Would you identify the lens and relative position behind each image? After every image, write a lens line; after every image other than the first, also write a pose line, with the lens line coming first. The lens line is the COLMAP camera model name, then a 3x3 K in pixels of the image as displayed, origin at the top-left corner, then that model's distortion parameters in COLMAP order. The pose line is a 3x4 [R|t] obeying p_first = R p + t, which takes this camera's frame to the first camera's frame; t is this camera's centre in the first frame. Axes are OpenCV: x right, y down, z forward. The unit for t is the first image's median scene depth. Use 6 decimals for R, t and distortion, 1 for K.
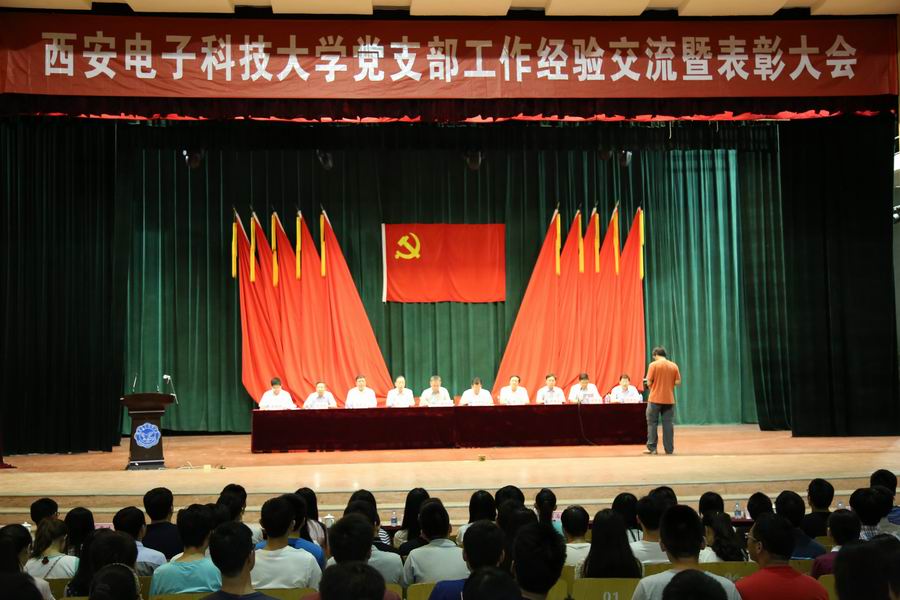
lens RADIAL K [[1141.9, 0, 448.8], [0, 1141.9, 294.1], [0, 0, 1]] dist [0.040521, 0.000000]
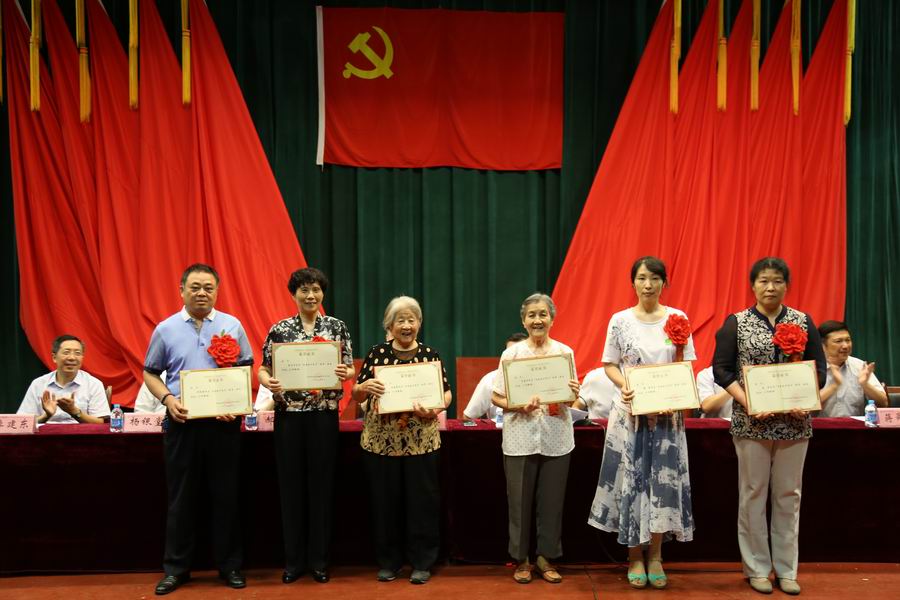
lens RADIAL K [[976.7, 0, 444.1], [0, 976.7, 307.8], [0, 0, 1]] dist [0.045393, 0.000000]
pose [[0.999663, 0.017150, -0.019472, 0.007132], [-0.015816, 0.997646, 0.066730, 0.039478], [0.020571, -0.066400, 0.997581, 0.569406]]
